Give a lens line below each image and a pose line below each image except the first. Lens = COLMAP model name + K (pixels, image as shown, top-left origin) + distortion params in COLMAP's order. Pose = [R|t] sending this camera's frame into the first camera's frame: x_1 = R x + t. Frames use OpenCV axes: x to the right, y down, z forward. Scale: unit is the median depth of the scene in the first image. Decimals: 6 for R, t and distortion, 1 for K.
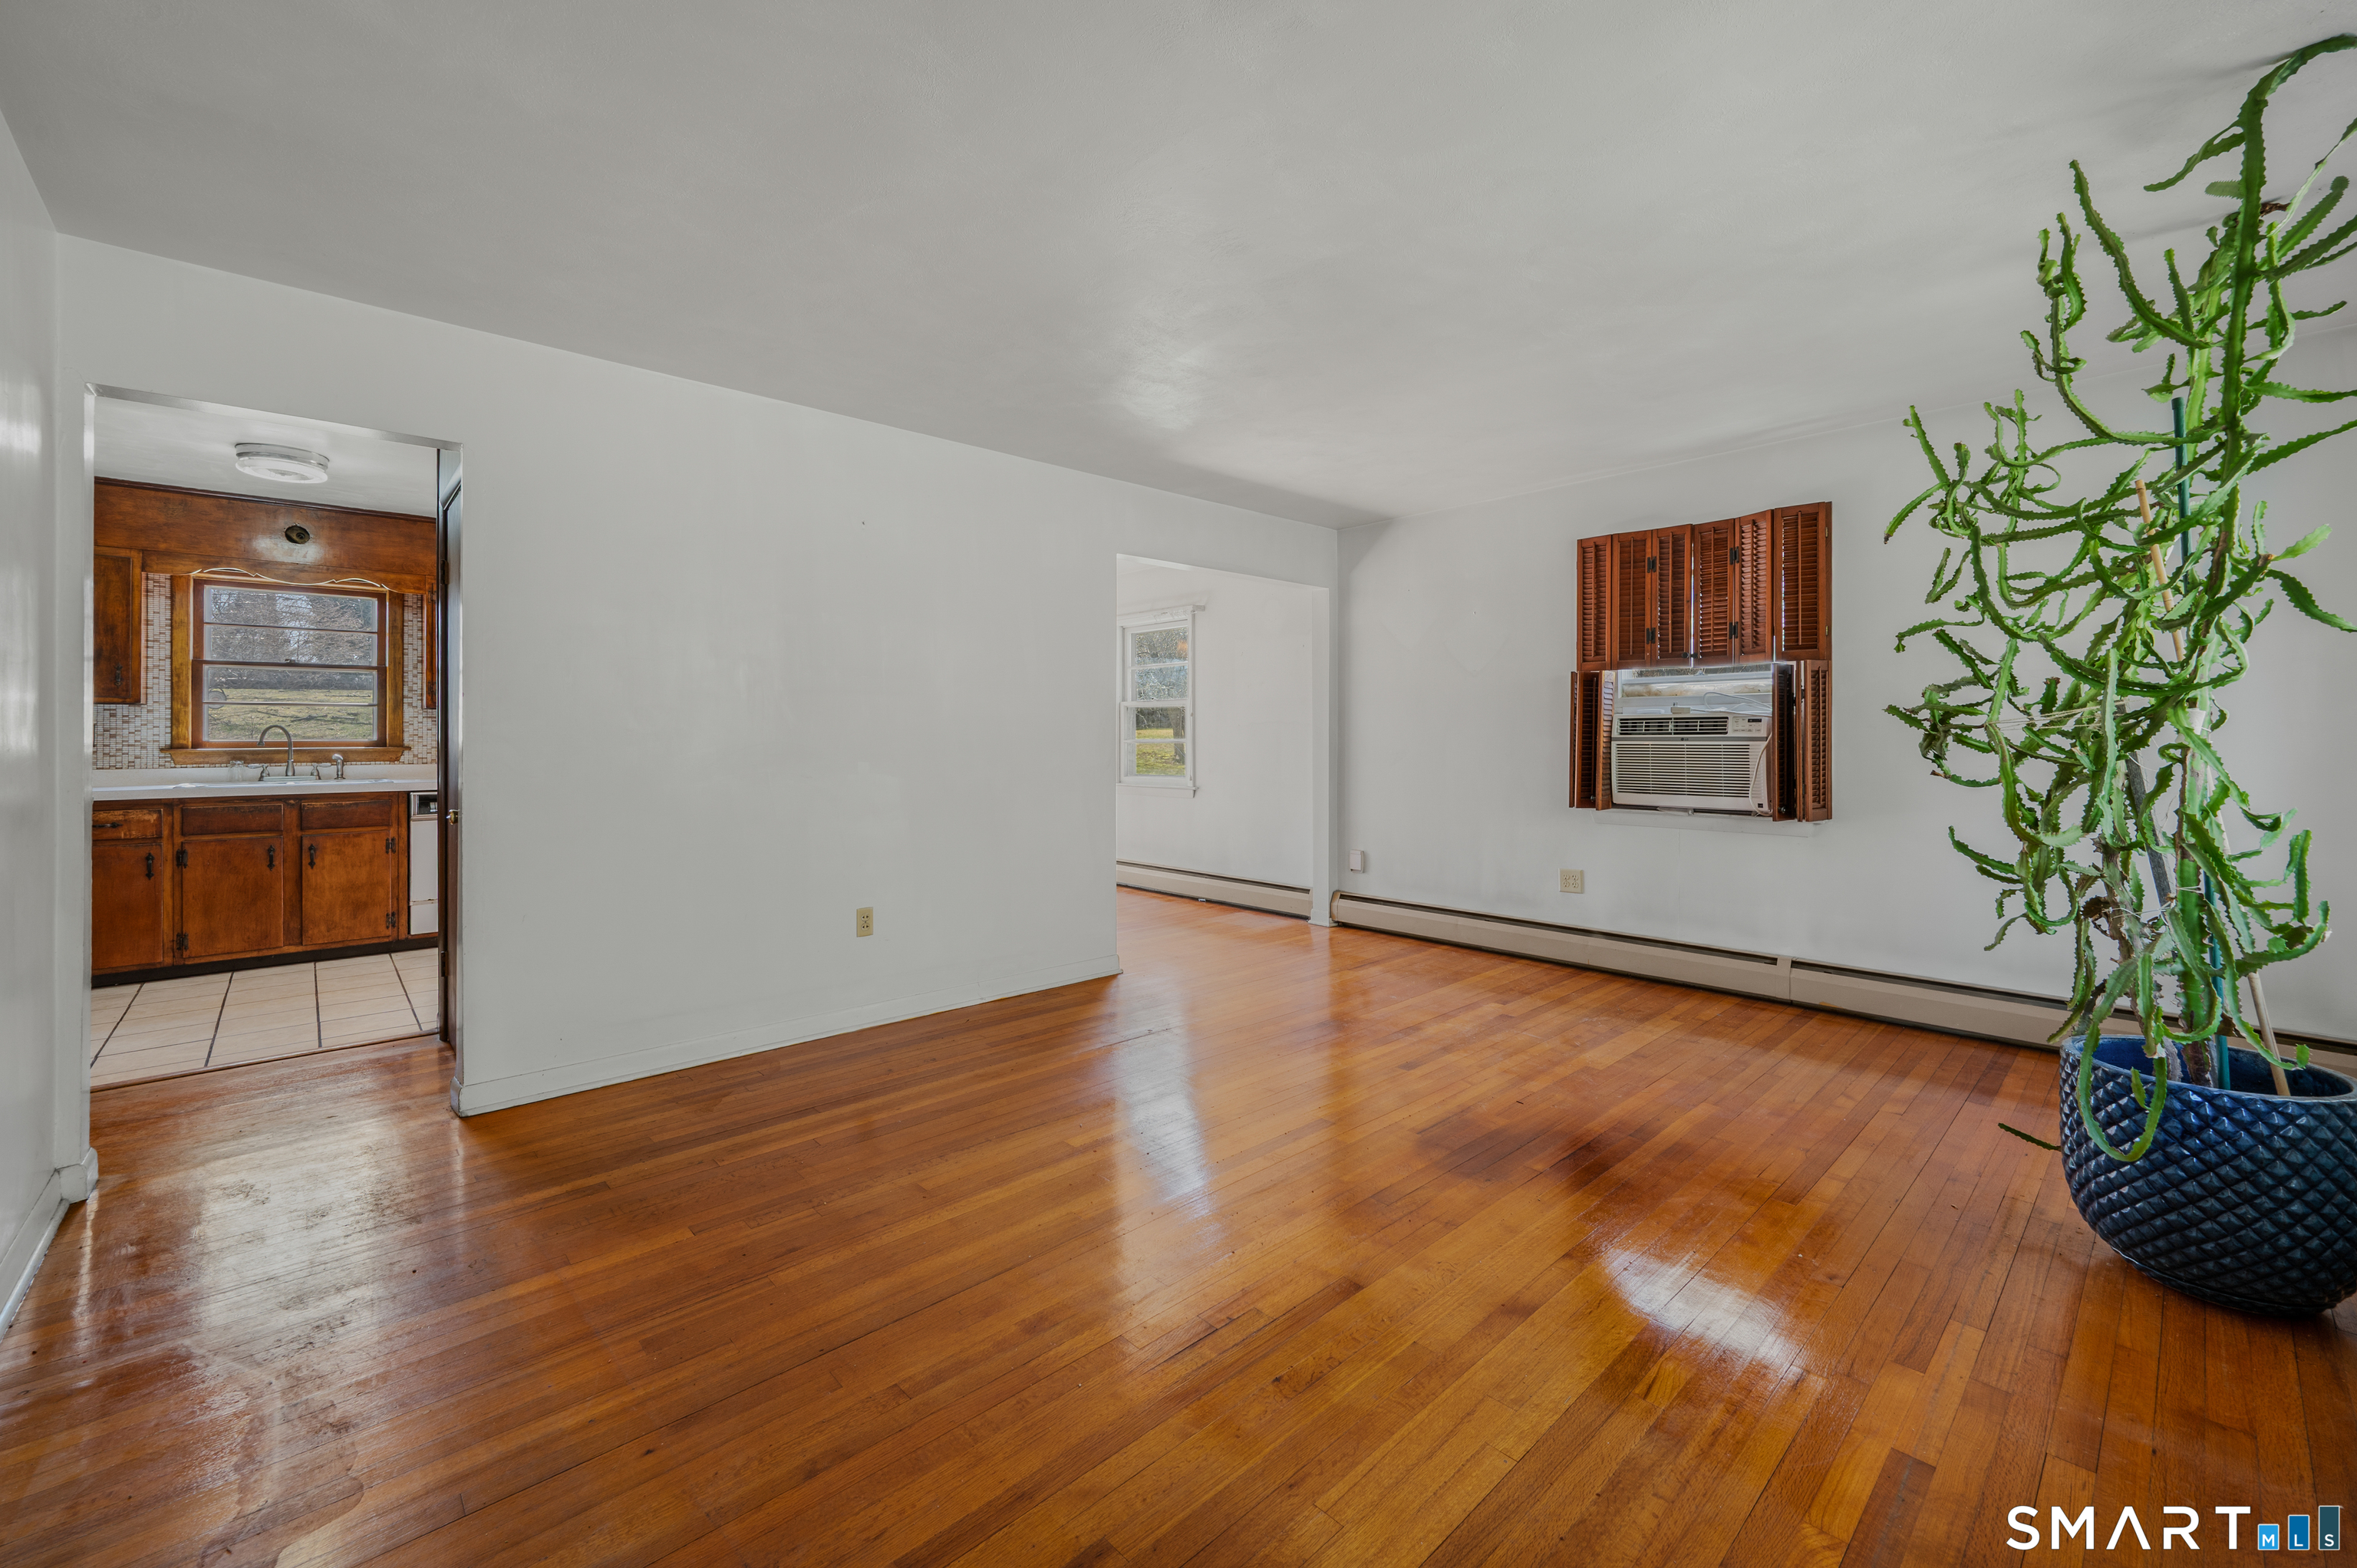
lens RADIAL K [[941.8, 0, 1171.2], [0, 941.8, 734.4], [0, 0, 1]] dist [-0.001657, -0.001298]
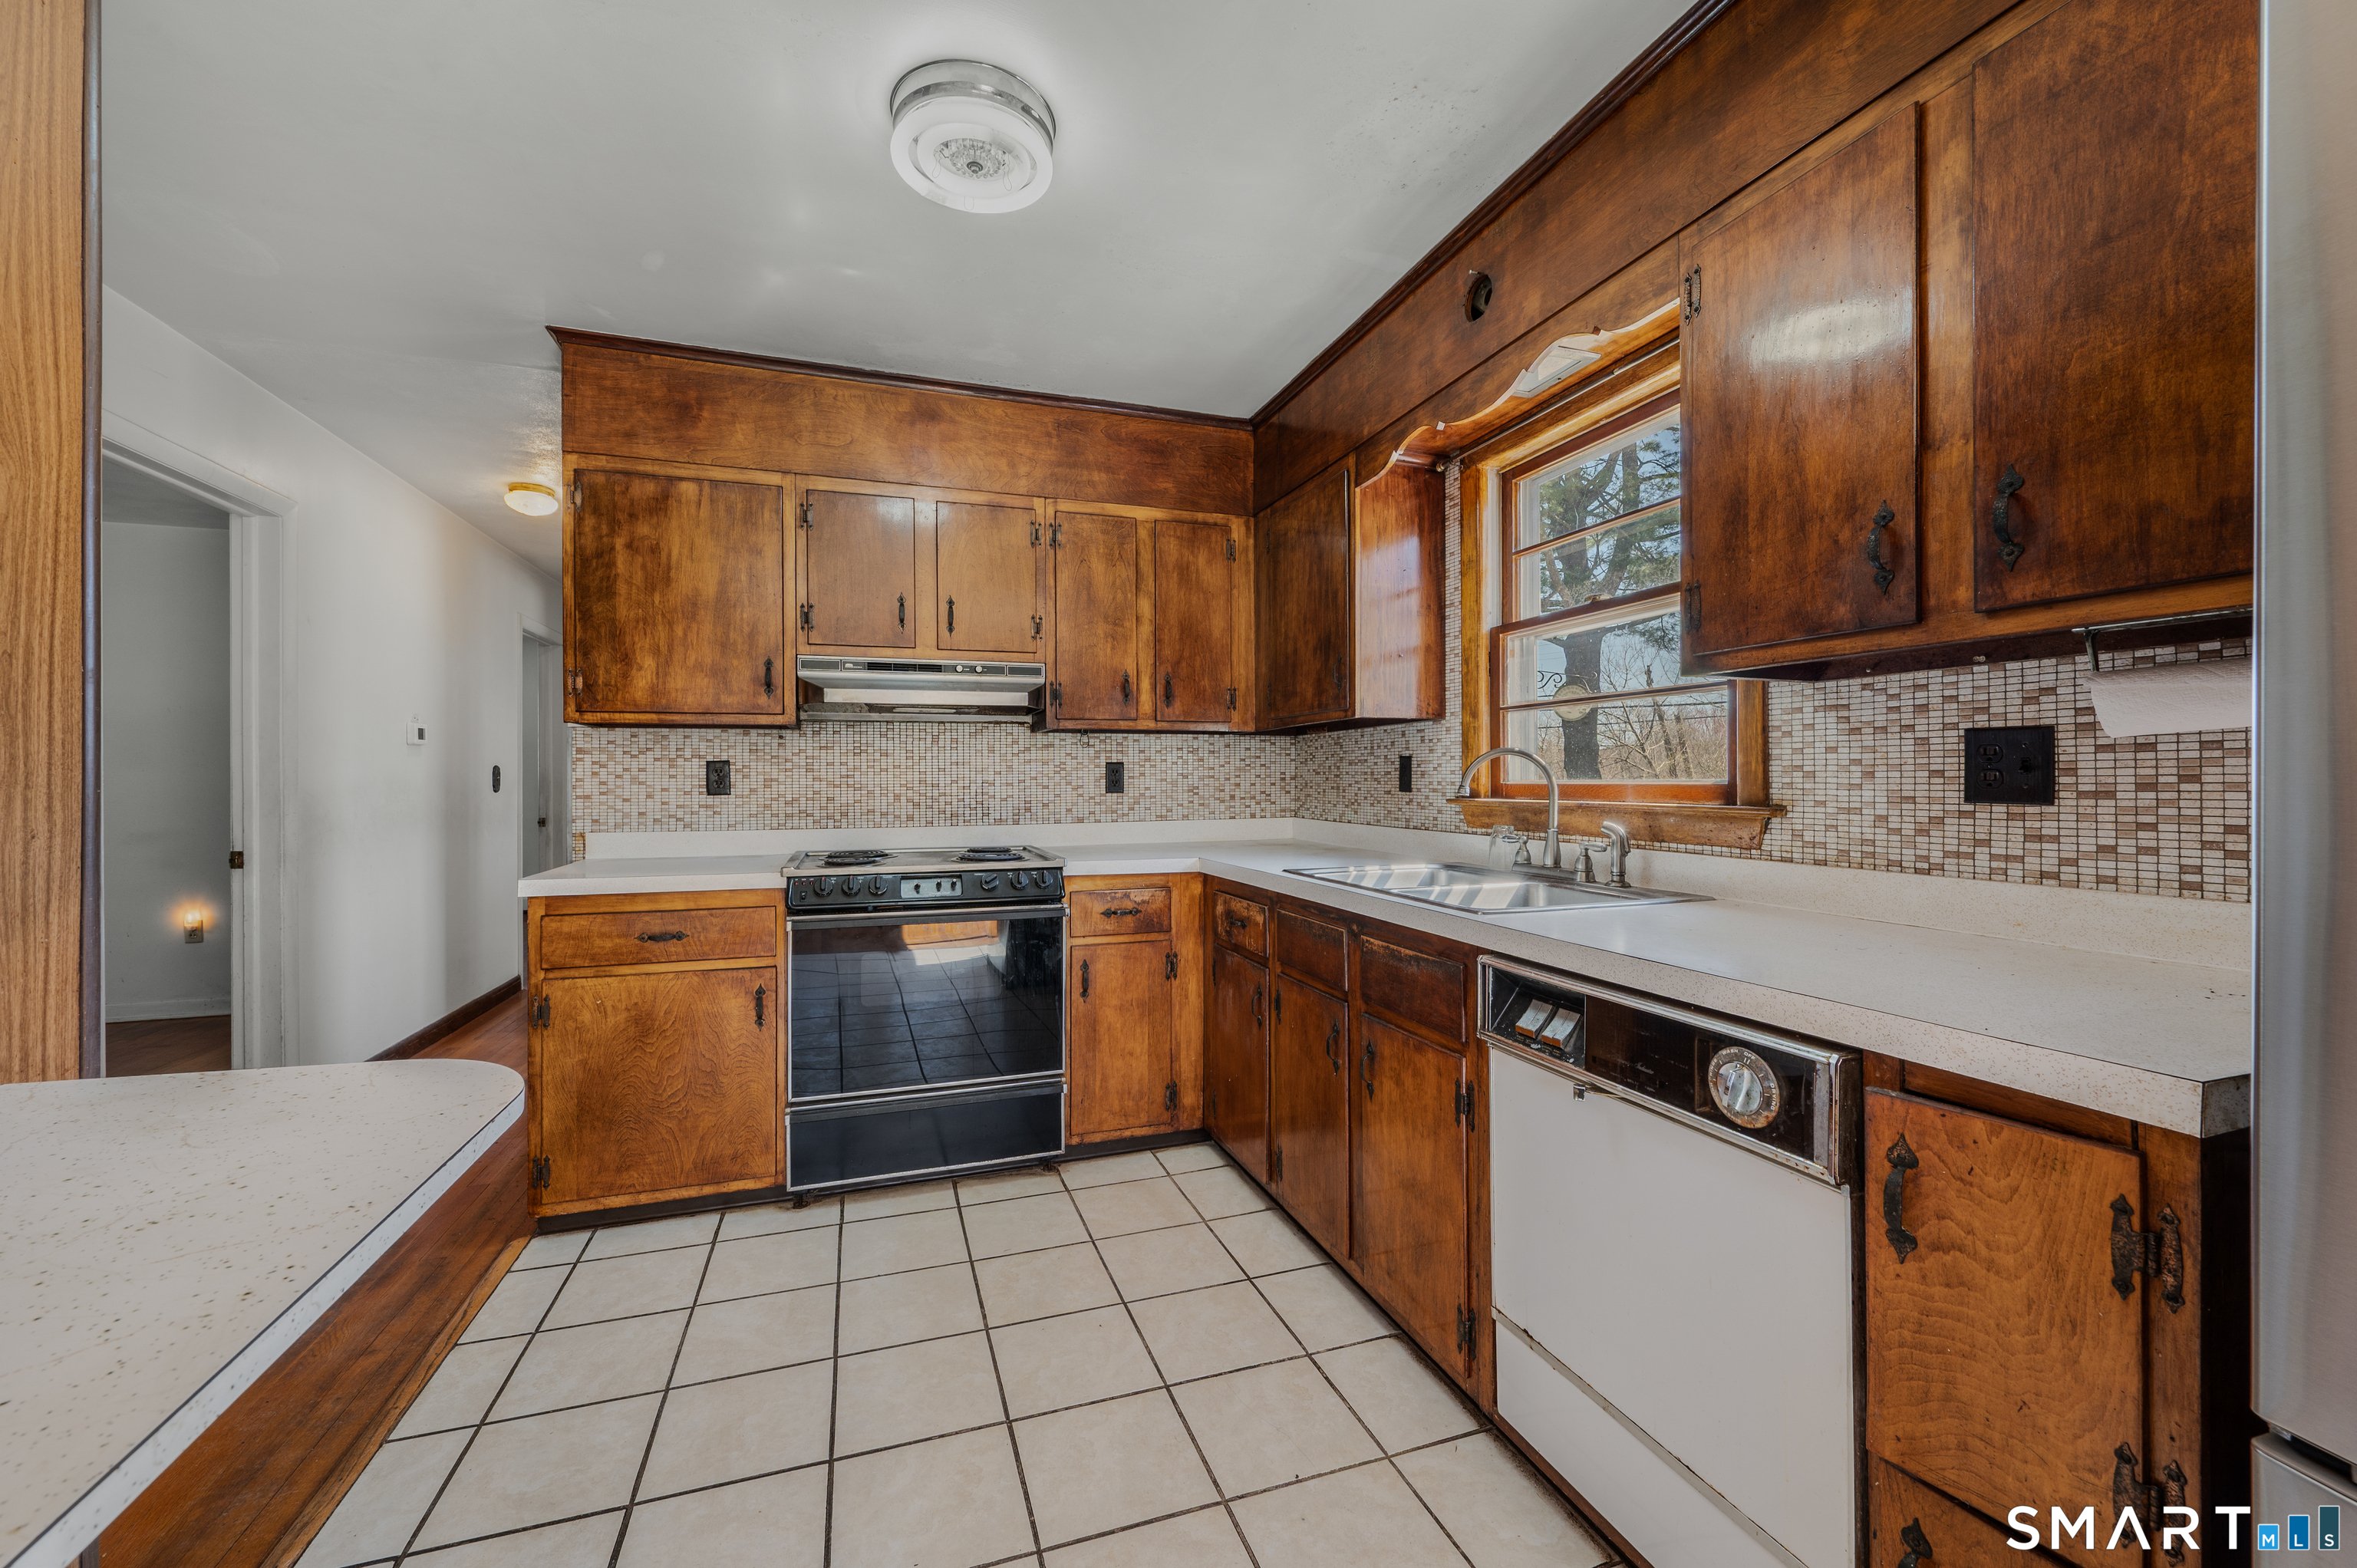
lens RADIAL K [[941.8, 0, 1183.6], [0, 941.8, 775.9], [0, 0, 1]] dist [-0.001657, -0.001298]
pose [[-0.413291, -0.000092, -0.910599, -0.537064], [0.006164, 0.999977, -0.002898, 0.003726], [0.910578, -0.006811, -0.413281, 1.152105]]
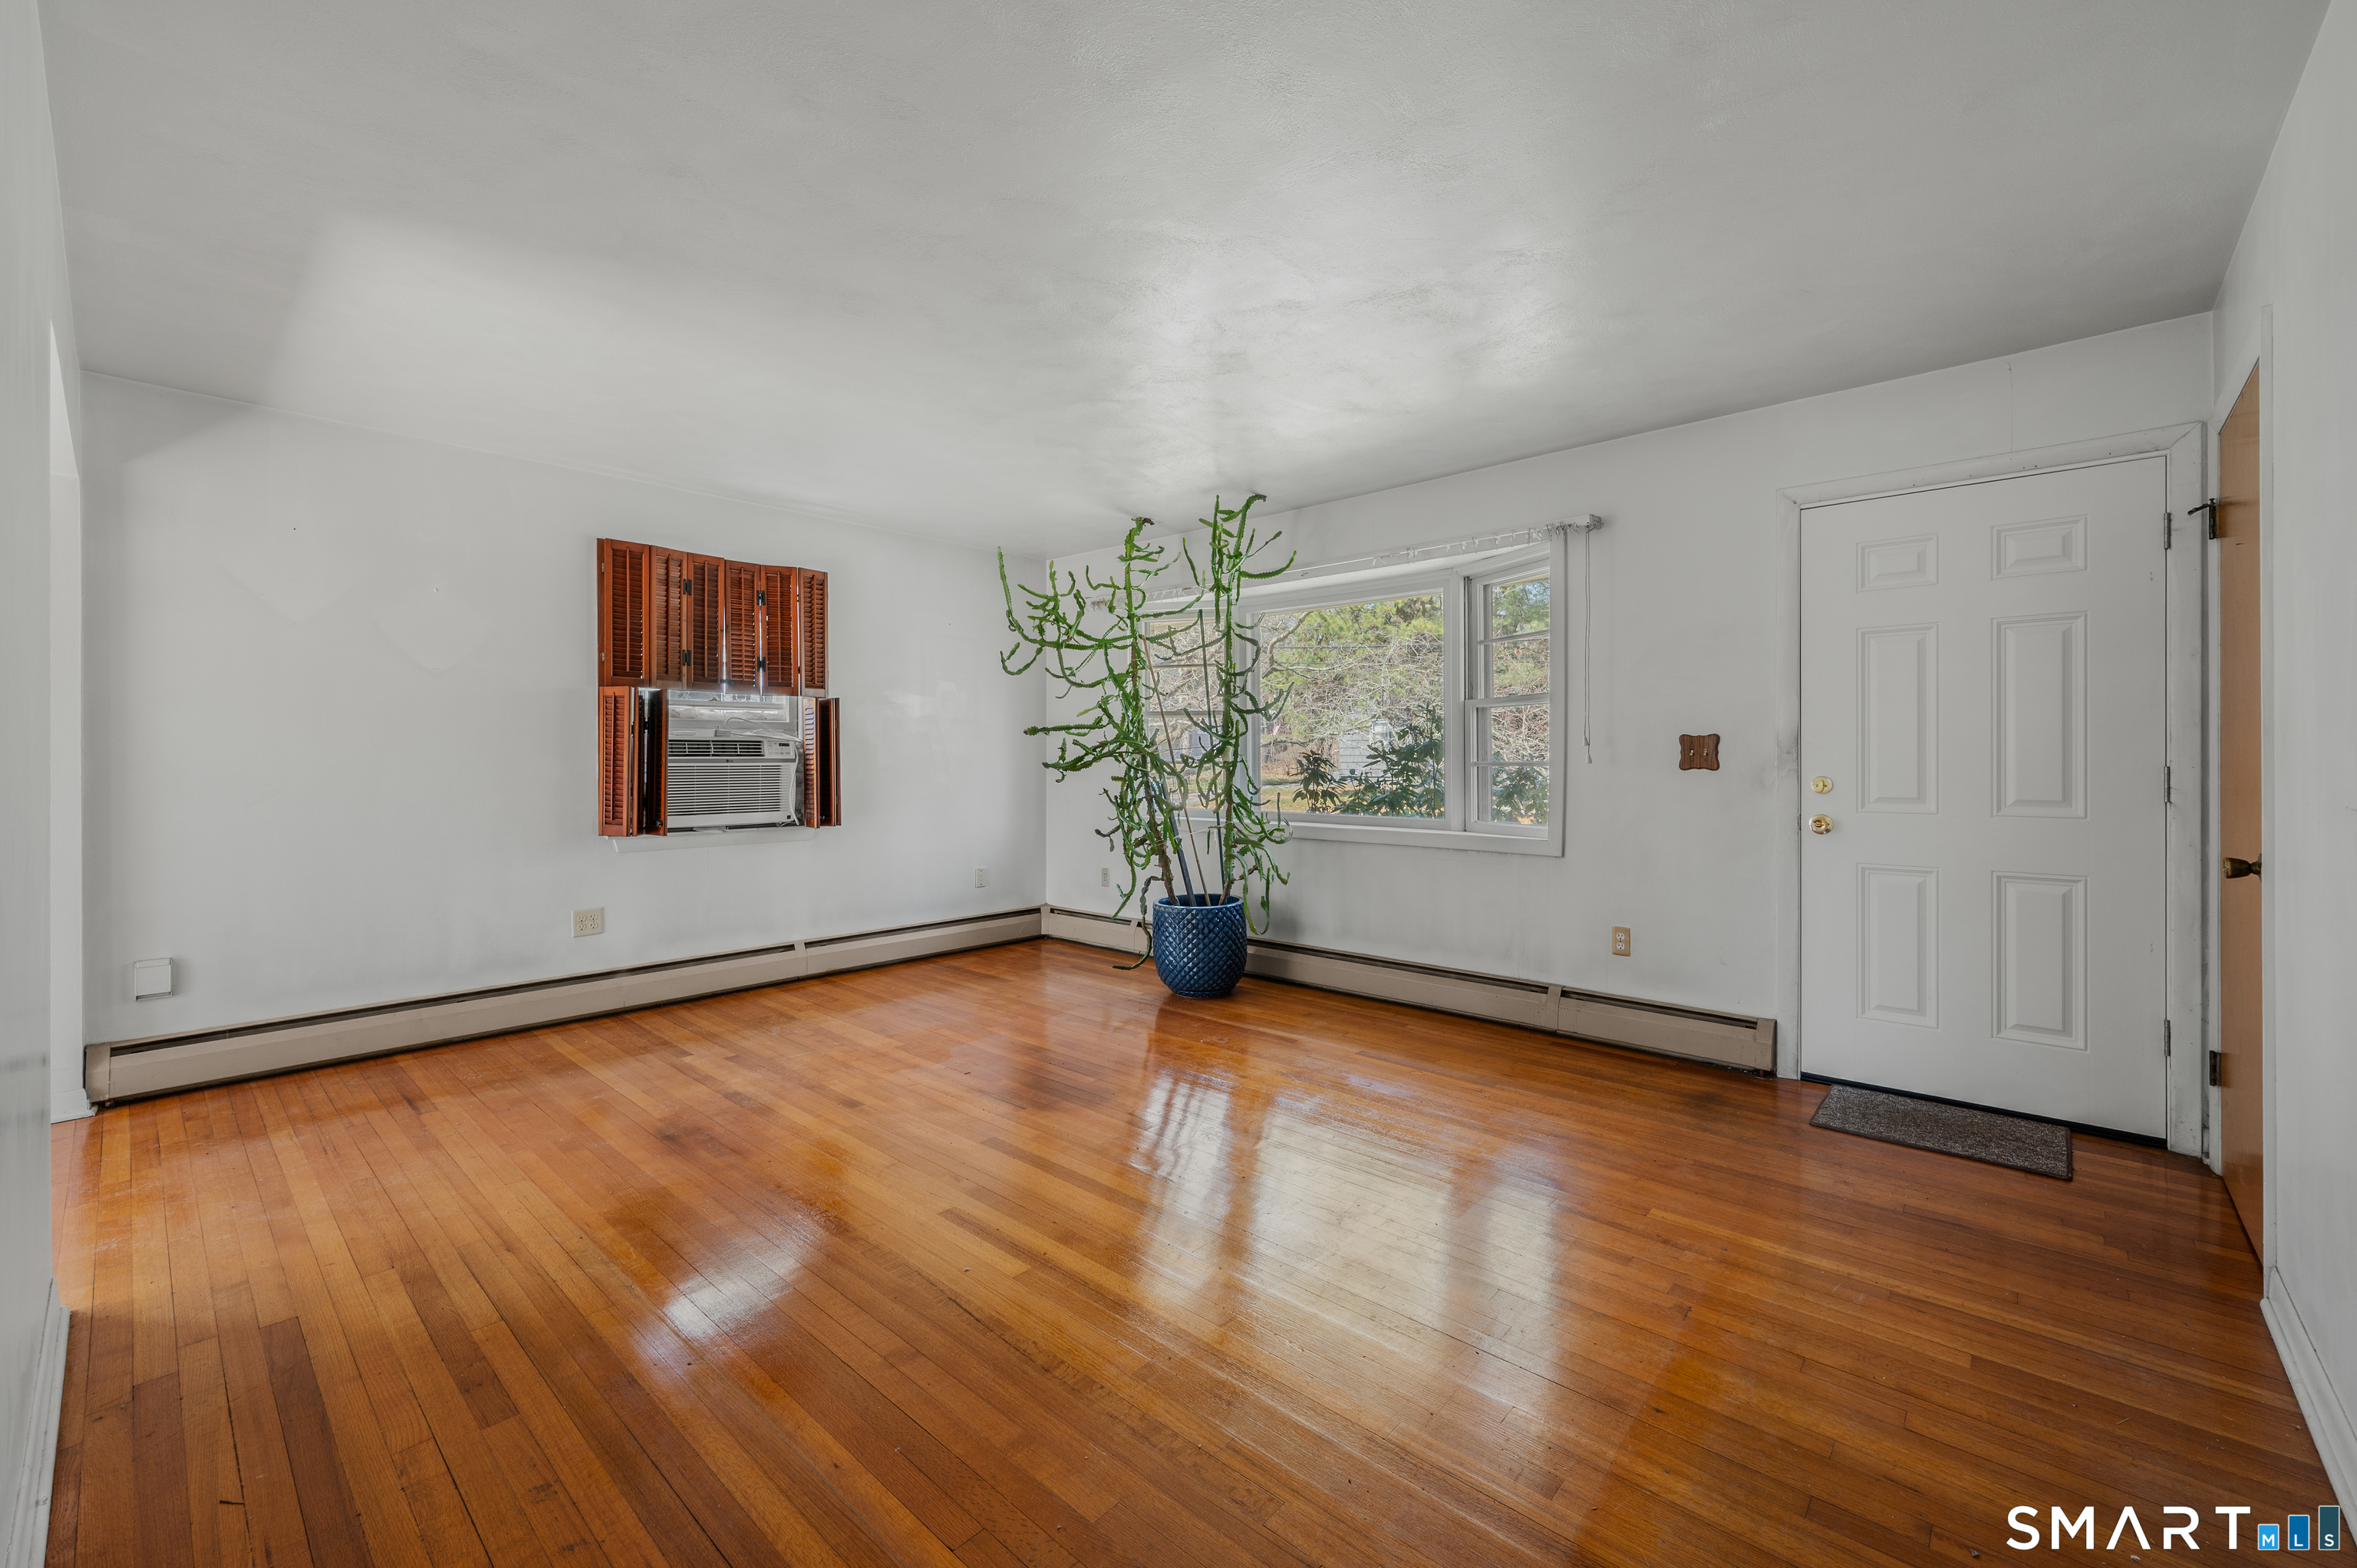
lens RADIAL K [[941.8, 0, 1171.9], [0, 941.8, 762.5], [0, 0, 1]] dist [-0.001657, -0.001298]
pose [[-0.085275, -0.000484, 0.996357, -0.517287], [-0.001199, 0.999999, 0.000383, 0.005544], [-0.996357, -0.001162, -0.085275, 0.547574]]
